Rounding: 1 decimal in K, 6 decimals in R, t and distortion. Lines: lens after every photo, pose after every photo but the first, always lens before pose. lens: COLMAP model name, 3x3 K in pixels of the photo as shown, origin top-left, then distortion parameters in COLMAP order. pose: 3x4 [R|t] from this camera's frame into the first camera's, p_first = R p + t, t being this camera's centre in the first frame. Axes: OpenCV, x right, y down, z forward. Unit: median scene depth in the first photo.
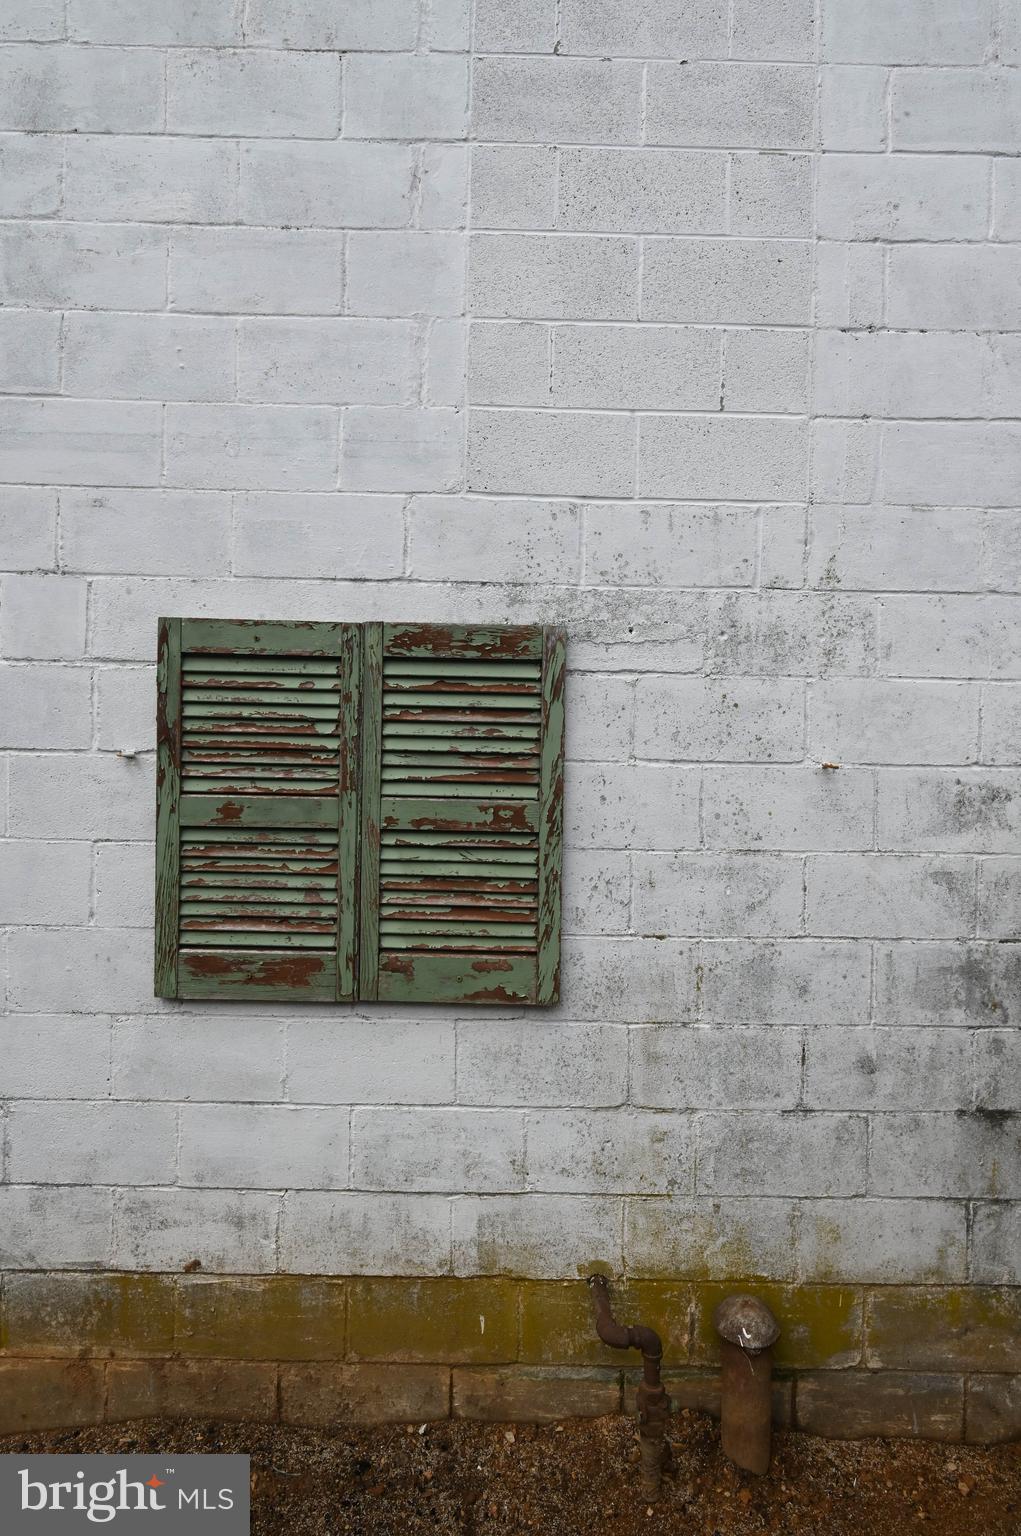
lens RADIAL K [[864.5, 0, 509.9], [0, 864.5, 832.3], [0, 0, 1]] dist [0.001121, -0.000585]
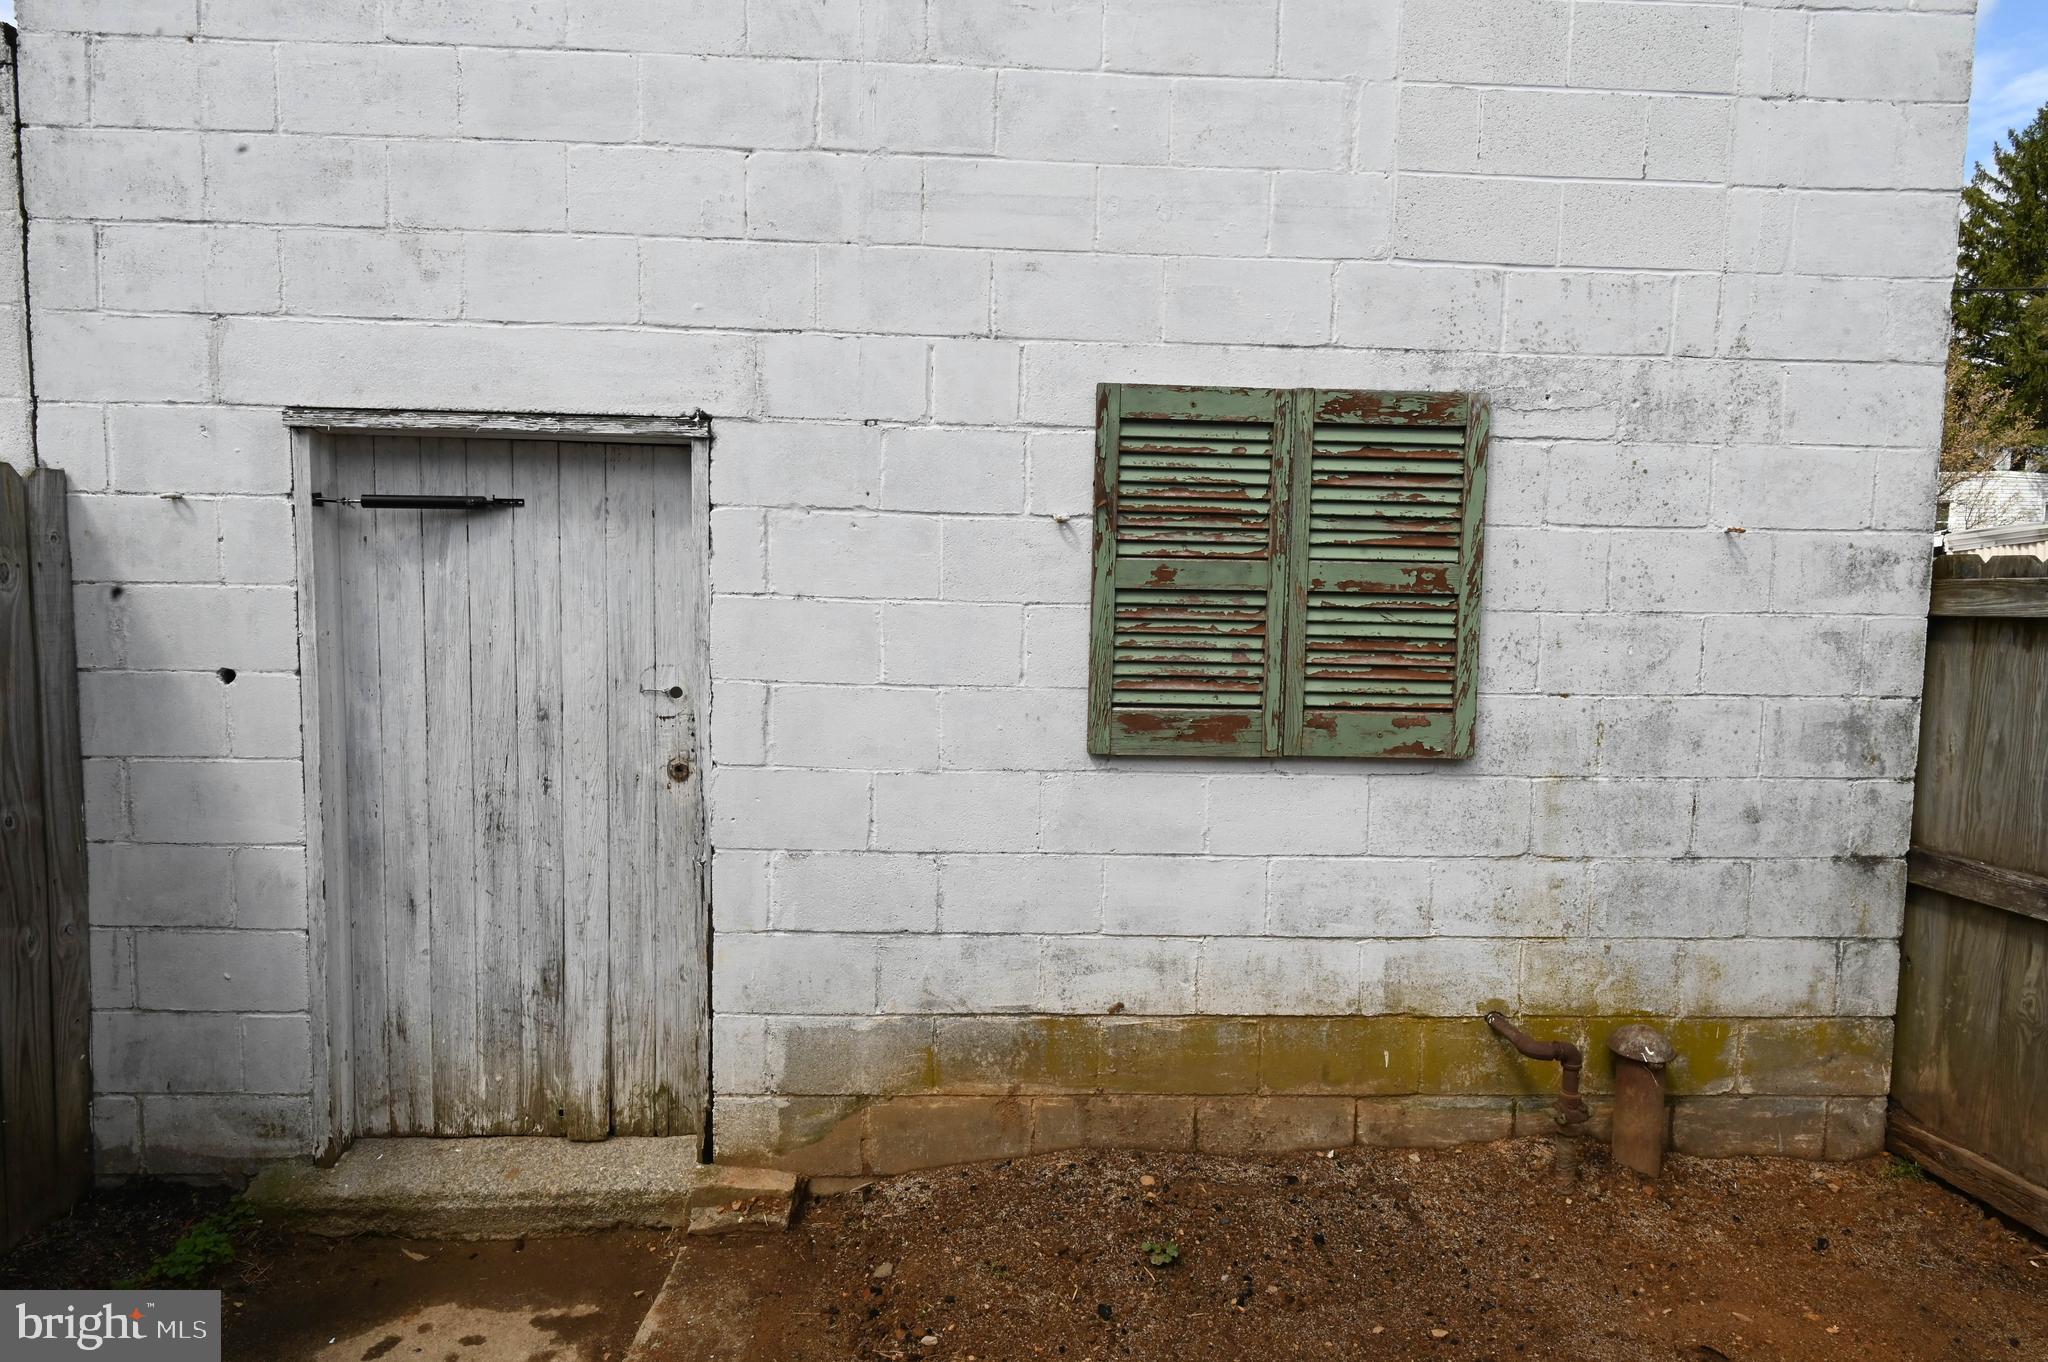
lens RADIAL K [[1152.6, 0, 1023.5], [0, 1152.6, 729.3], [0, 0, 1]] dist [0.001121, -0.000585]
pose [[0.999559, -0.004216, 0.029400, -0.525324], [0.002062, 0.997337, 0.072906, 0.059235], [-0.029629, -0.072813, 0.996905, -0.379433]]
